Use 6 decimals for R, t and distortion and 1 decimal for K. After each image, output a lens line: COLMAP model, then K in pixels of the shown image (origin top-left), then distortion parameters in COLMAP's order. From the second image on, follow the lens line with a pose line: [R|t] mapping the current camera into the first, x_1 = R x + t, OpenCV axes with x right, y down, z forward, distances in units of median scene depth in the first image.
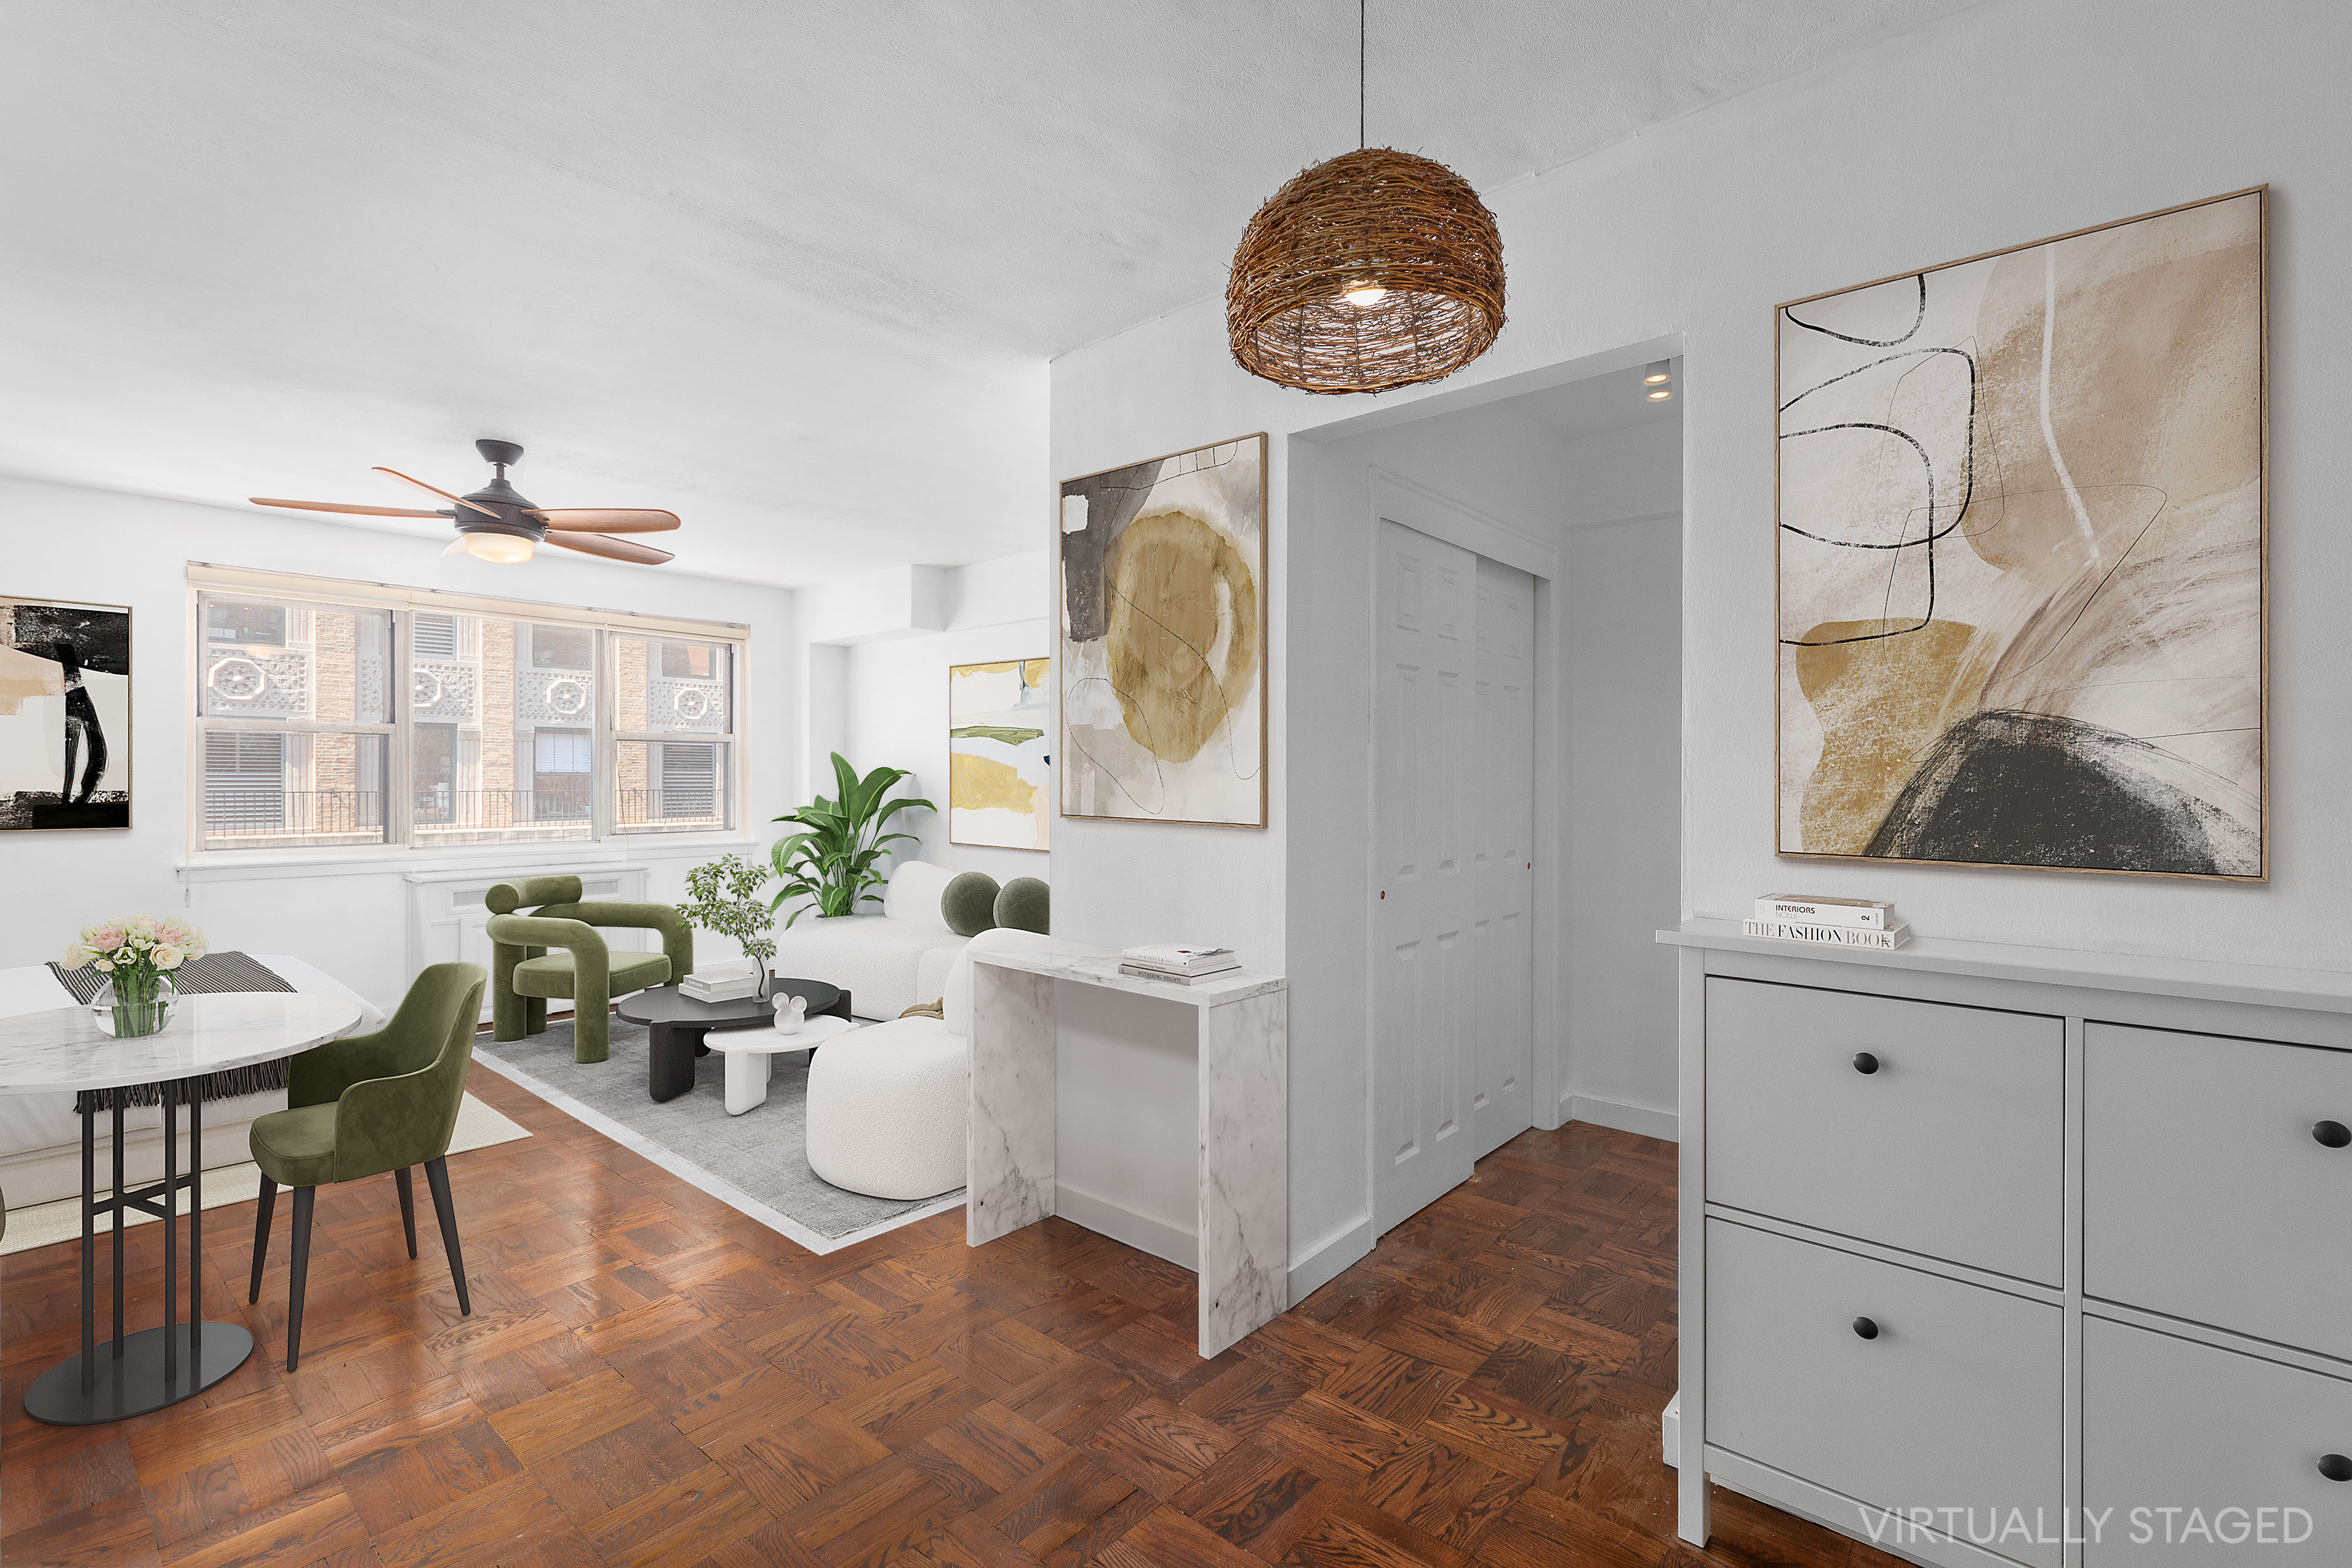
lens RADIAL K [[1029.2, 0, 1214.7], [0, 1029.2, 762.9], [0, 0, 1]] dist [0.001678, -0.018031]
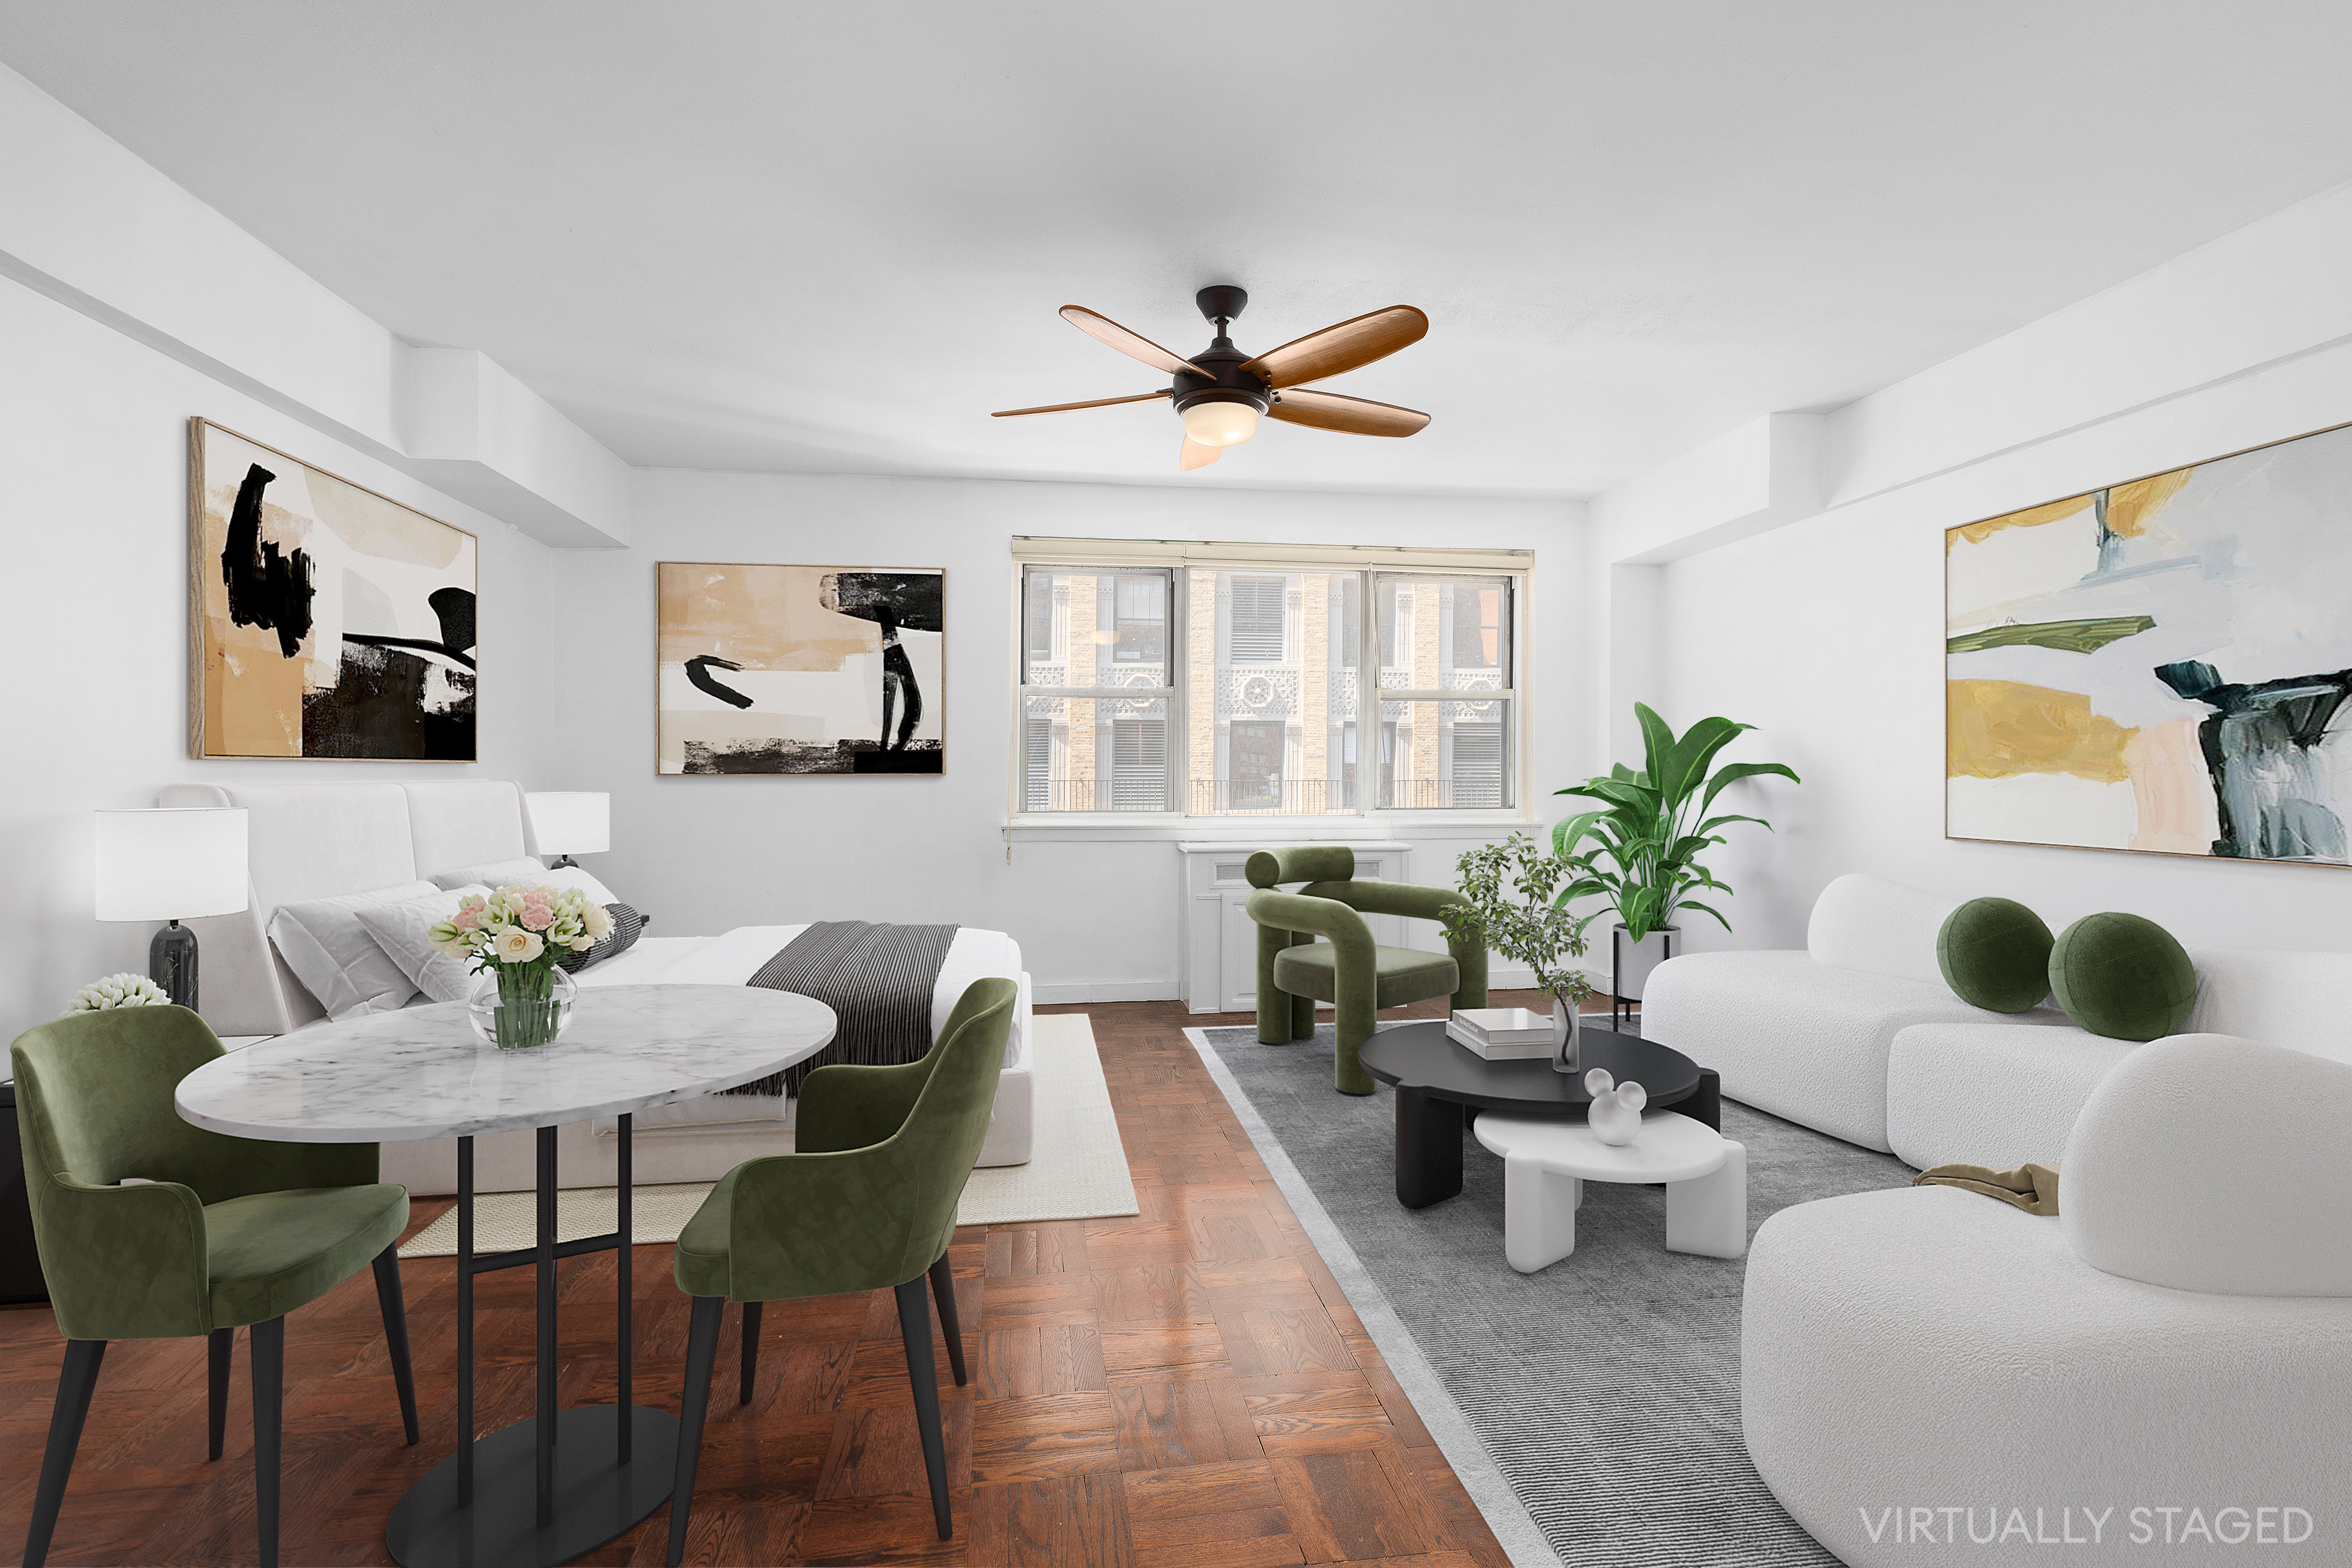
lens RADIAL K [[1041.0, 0, 1172.1], [0, 1041.0, 726.1], [0, 0, 1]] dist [-0.102994, -0.000025]
pose [[0.730377, -0.031096, -0.682336, -0.126652], [0.009647, 0.999333, -0.035217, 0.030651], [0.682976, 0.019139, 0.730190, 0.259631]]
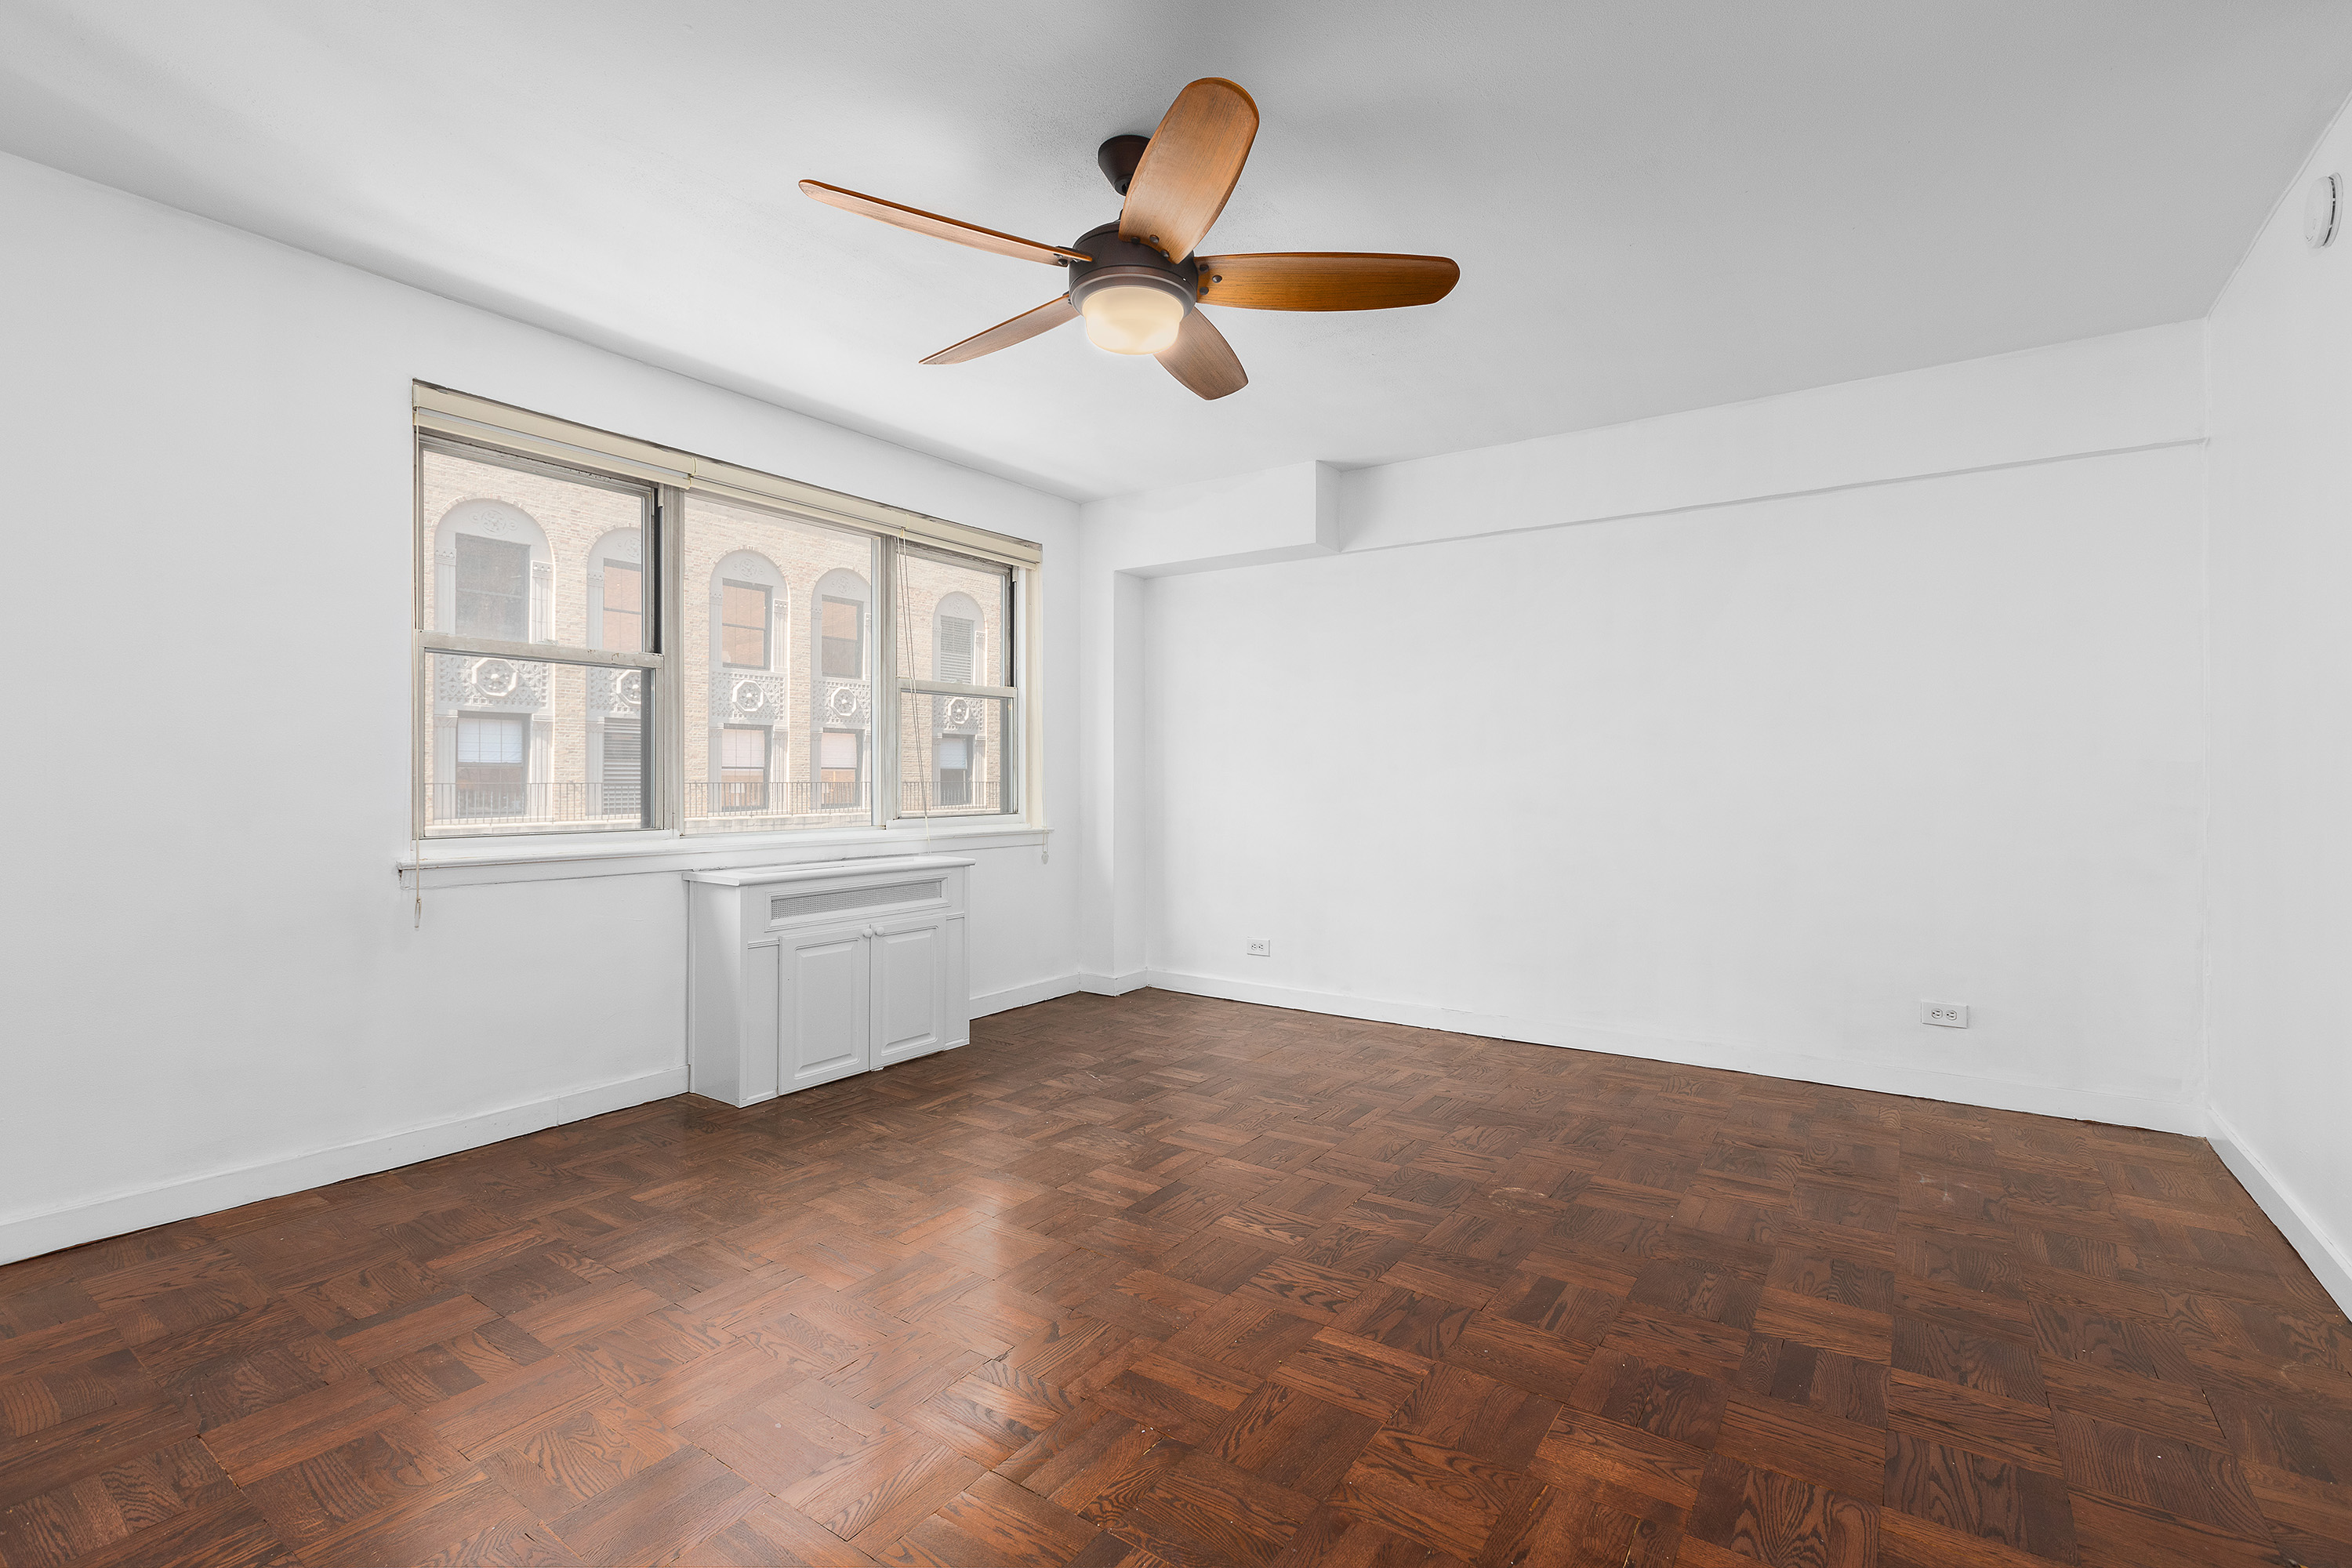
lens RADIAL K [[1029.2, 0, 1214.7], [0, 1029.2, 762.9], [0, 0, 1]] dist [0.001678, -0.018031]
pose [[0.995542, 0.001464, 0.094307, -0.451832], [-0.001688, 0.999996, 0.002294, 0.029851], [-0.094303, -0.002443, 0.995541, 0.257938]]
